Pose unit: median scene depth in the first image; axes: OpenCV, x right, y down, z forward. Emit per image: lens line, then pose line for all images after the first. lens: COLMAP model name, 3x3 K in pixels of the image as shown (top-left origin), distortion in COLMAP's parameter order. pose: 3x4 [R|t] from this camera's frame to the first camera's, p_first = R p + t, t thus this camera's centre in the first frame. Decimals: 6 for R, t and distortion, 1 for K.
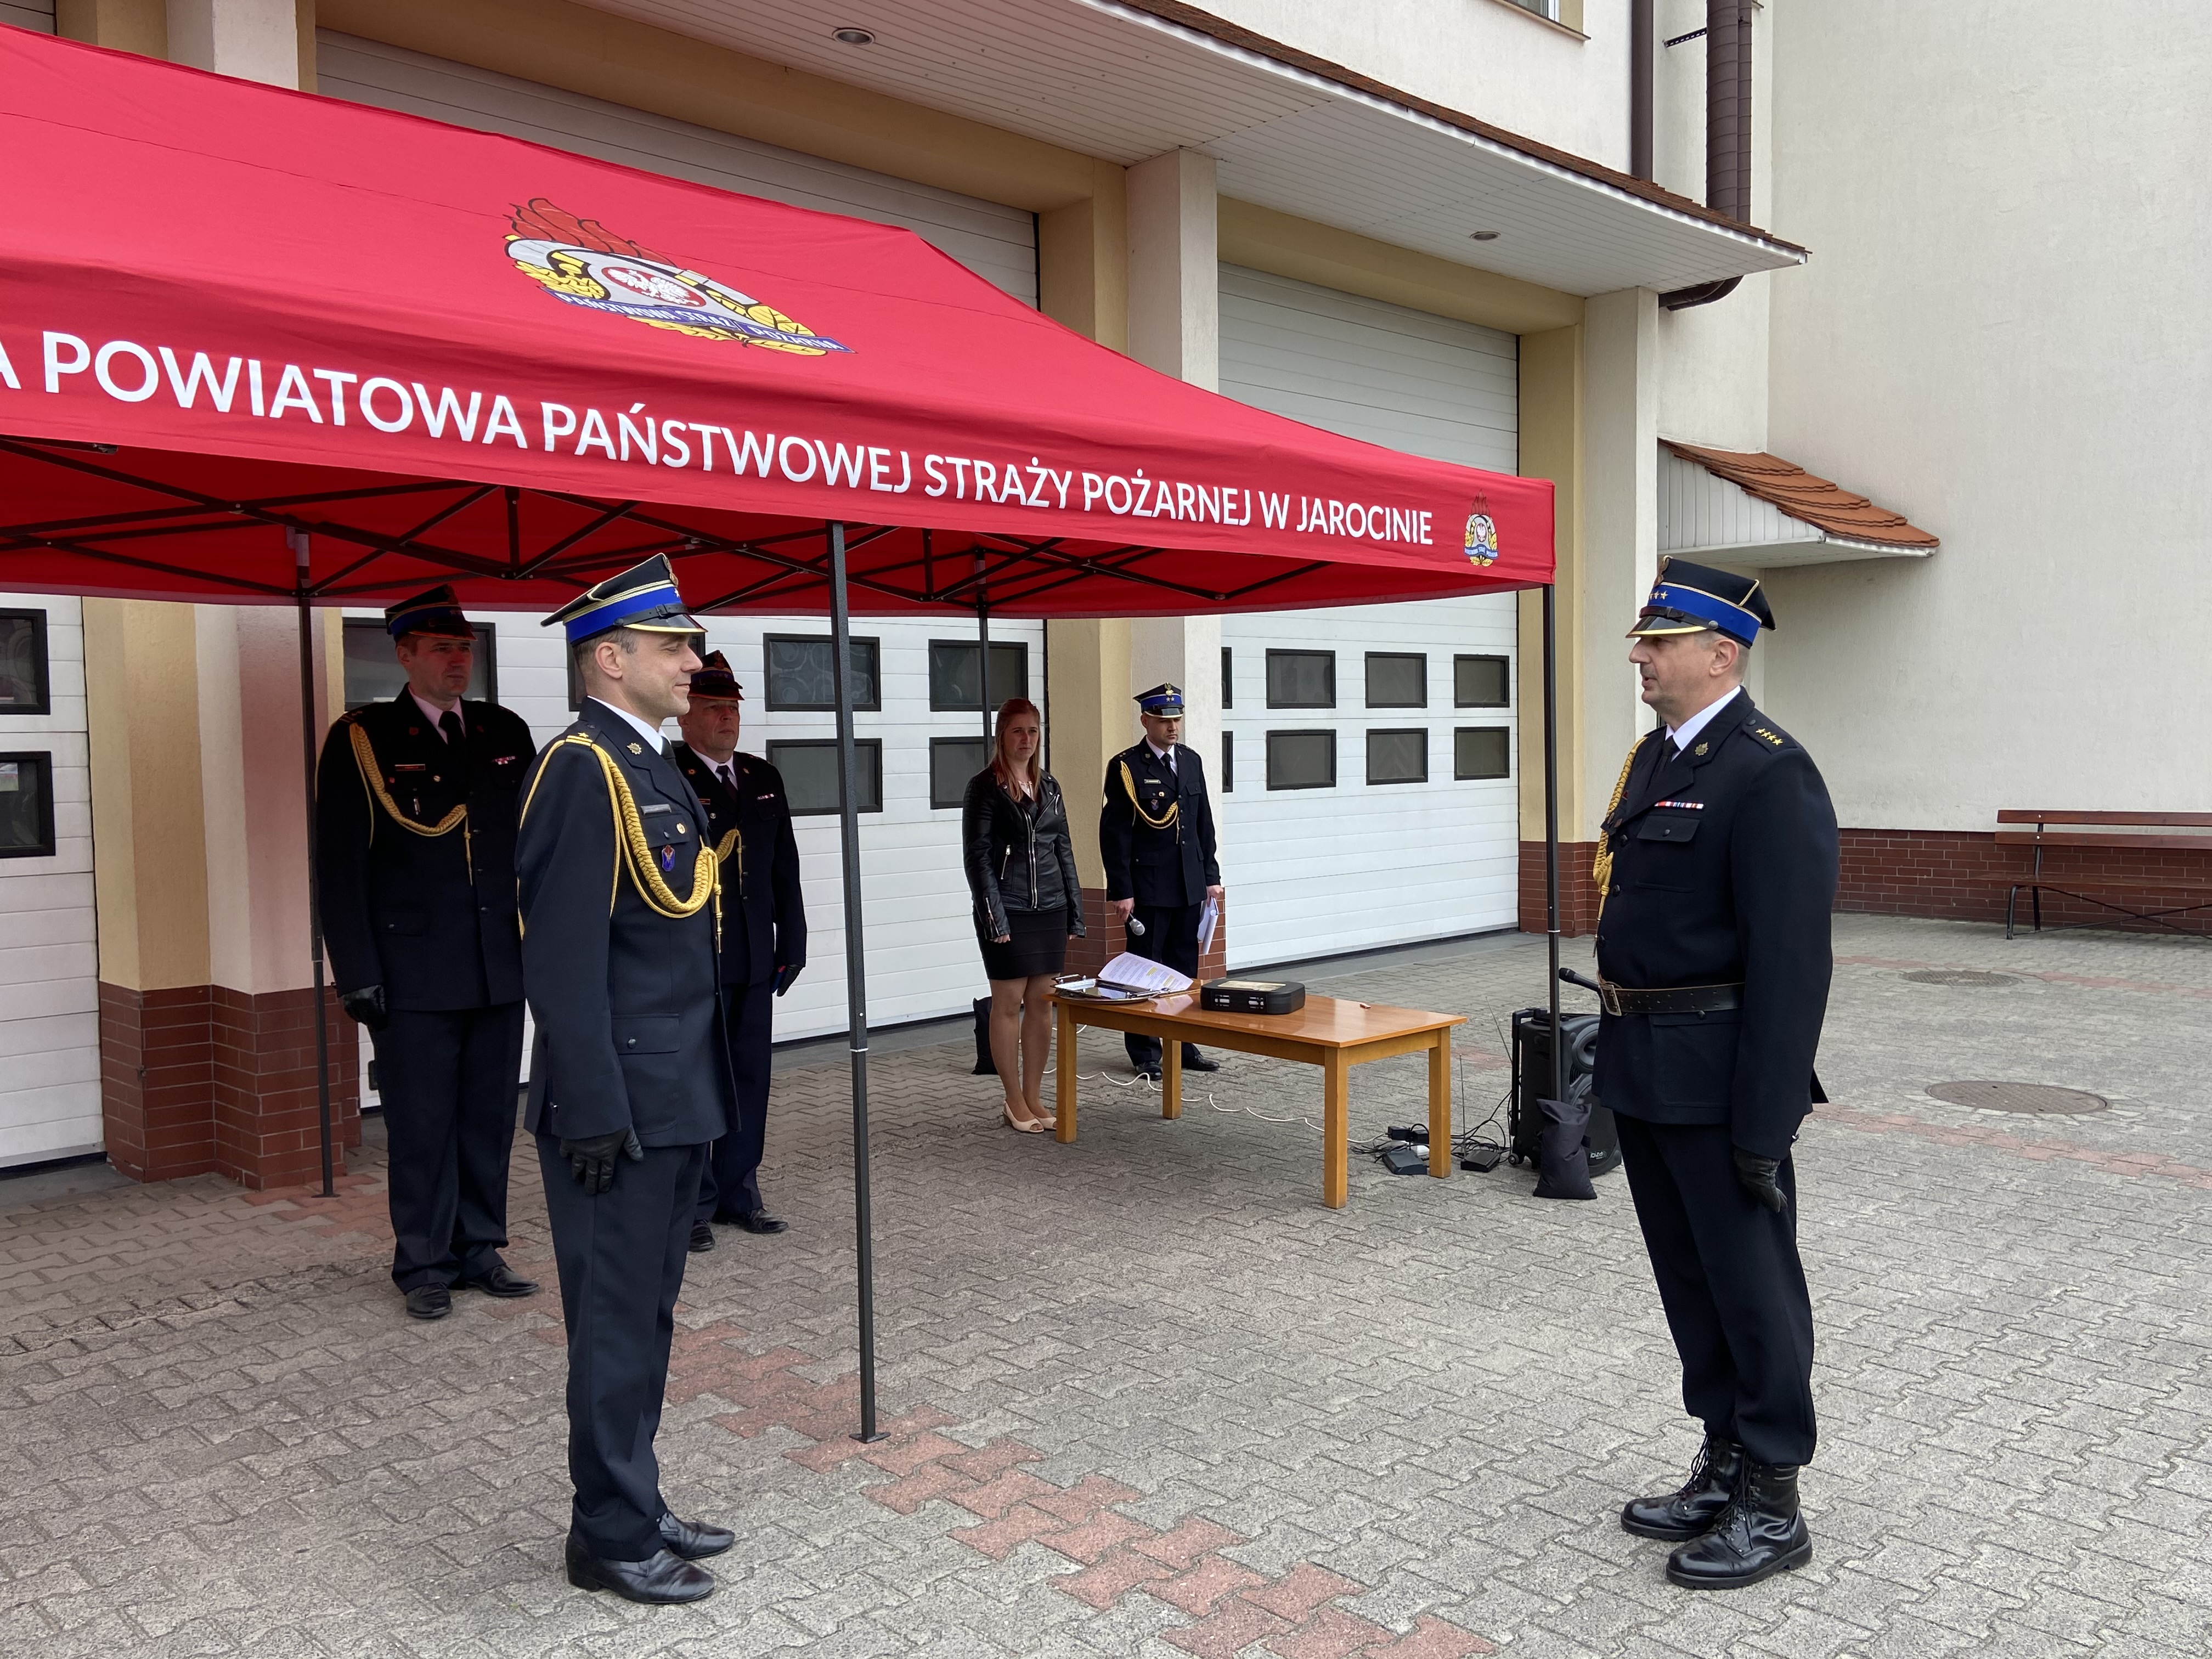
lens RADIAL K [[1782.9, 0, 1102.6], [0, 1782.9, 814.9], [0, 0, 1]] dist [0.138782, -0.169701]
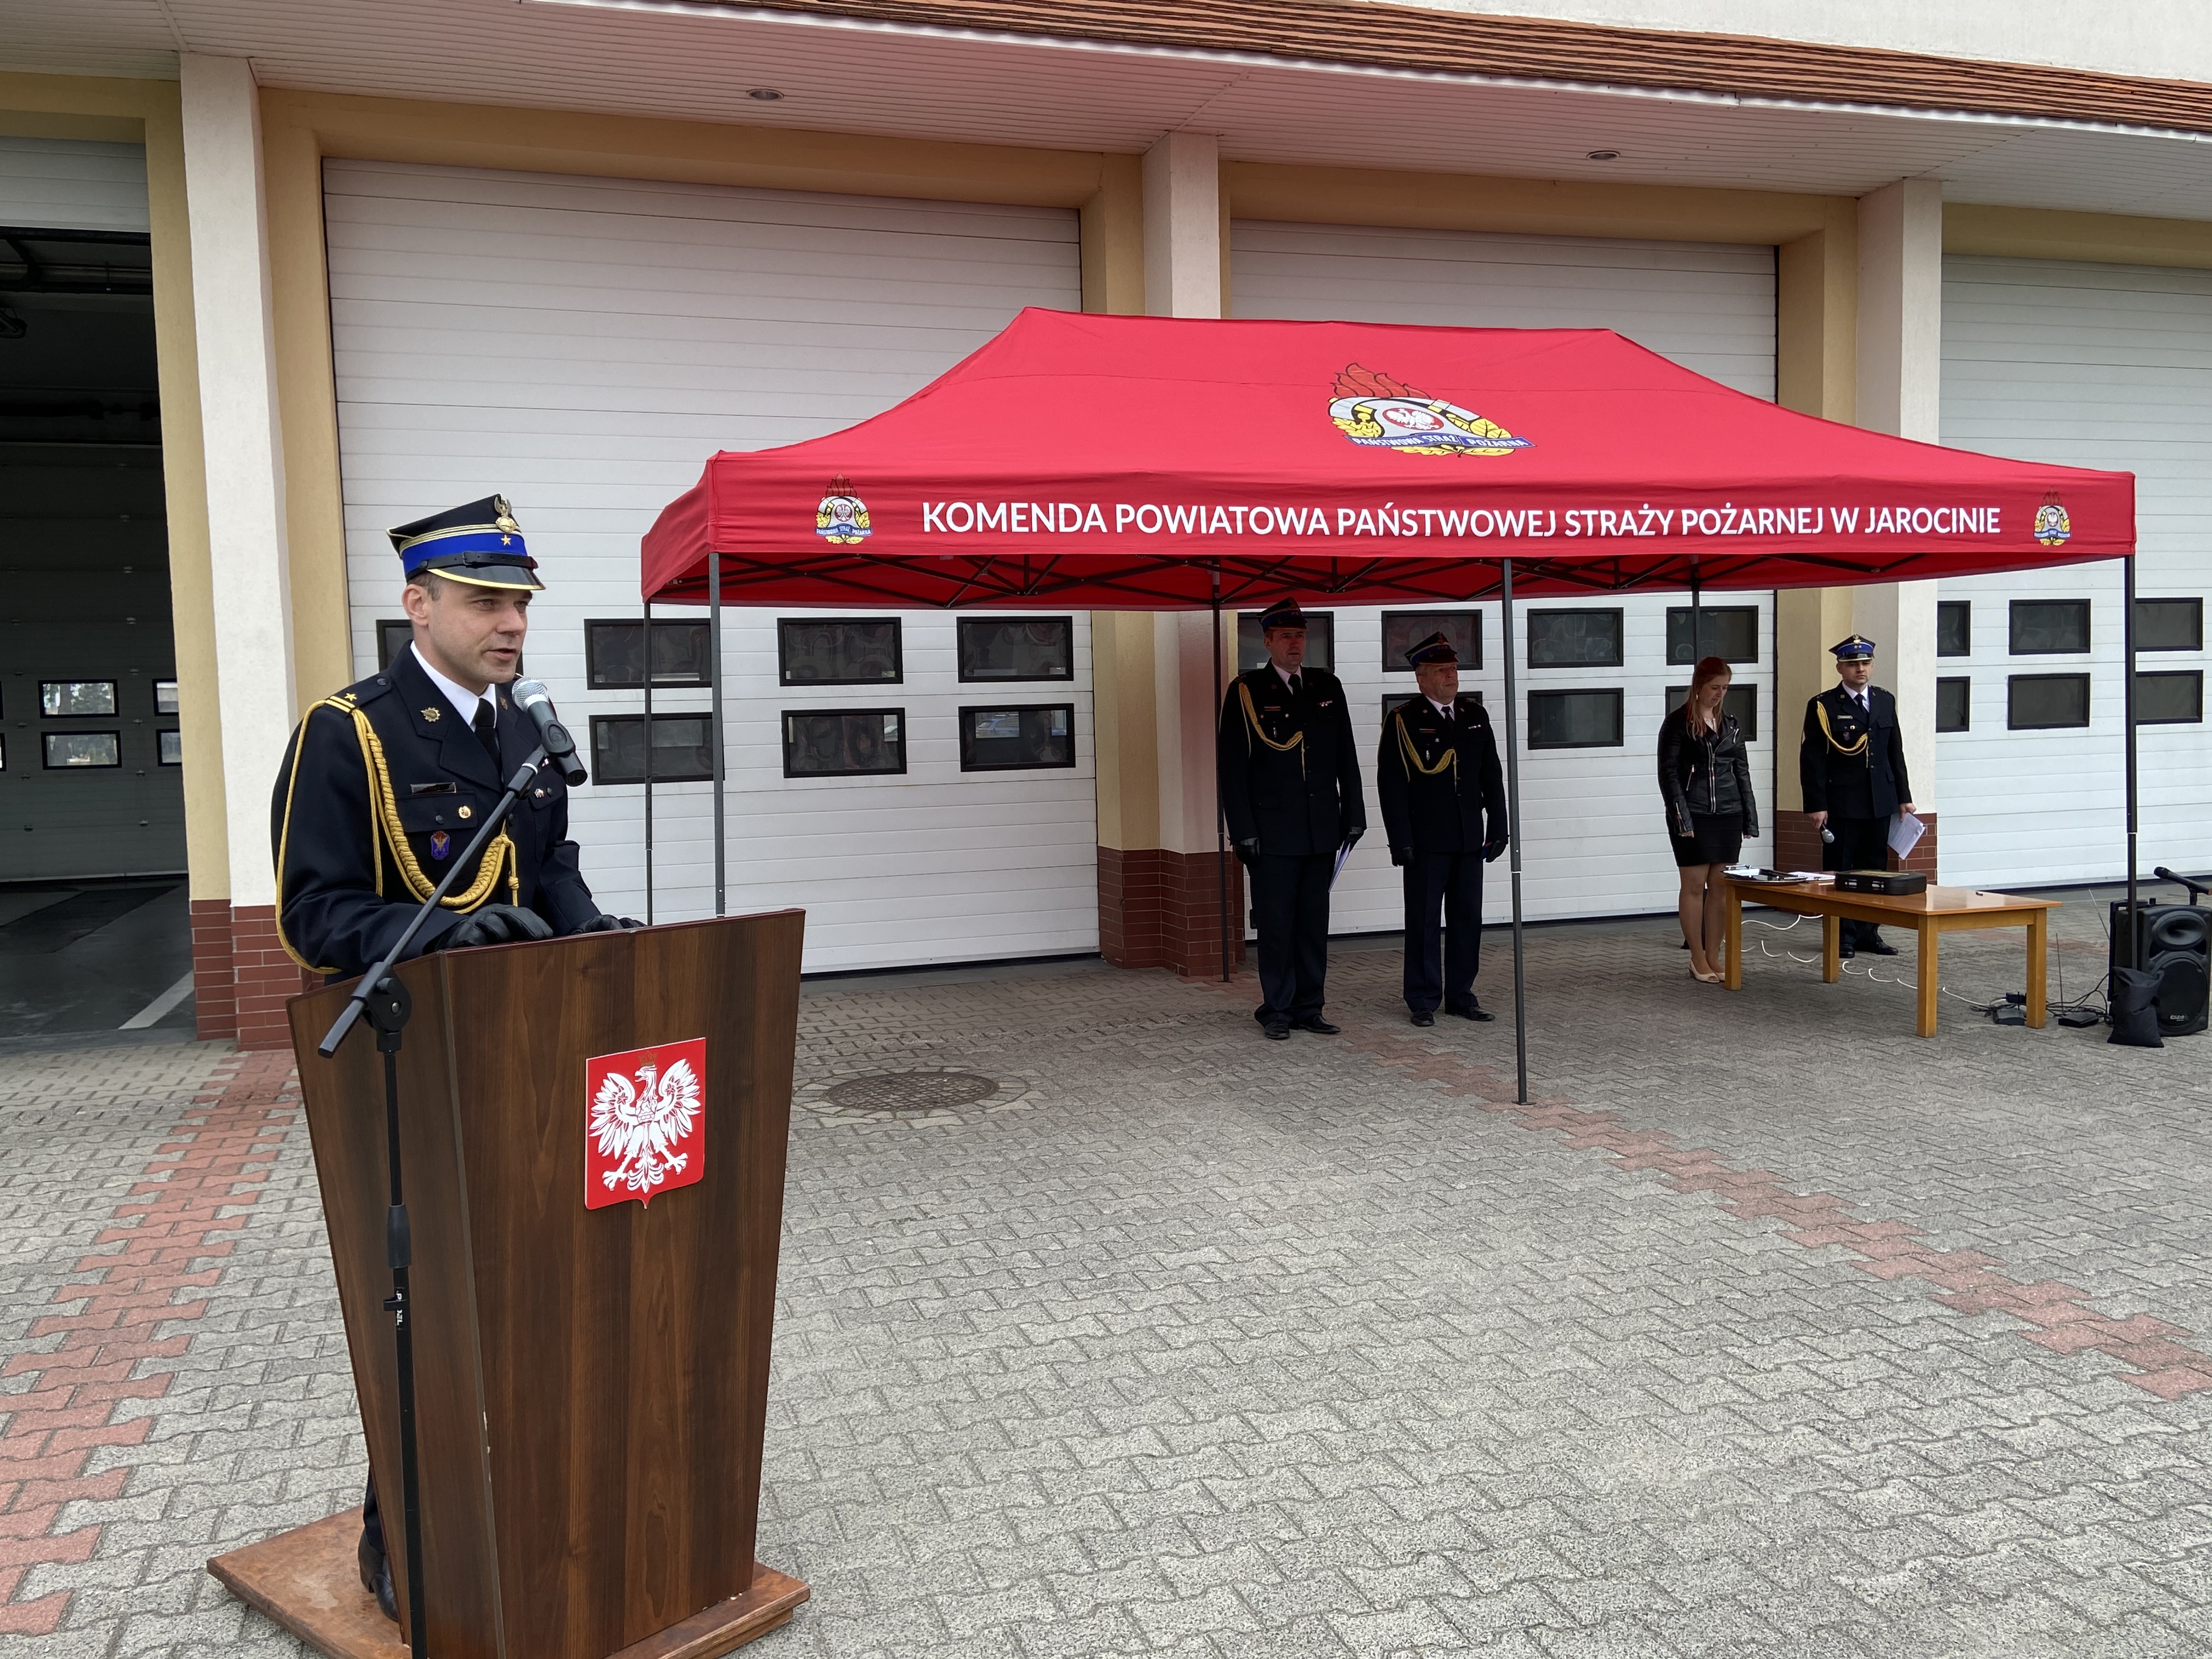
lens RADIAL K [[1782.9, 0, 1102.6], [0, 1782.9, 814.9], [0, 0, 1]] dist [0.138782, -0.169701]
pose [[0.892161, 0.019698, -0.451288, 0.216976], [-0.008521, 0.999605, 0.026786, 0.028019], [0.451637, -0.020052, 0.891976, -0.527645]]
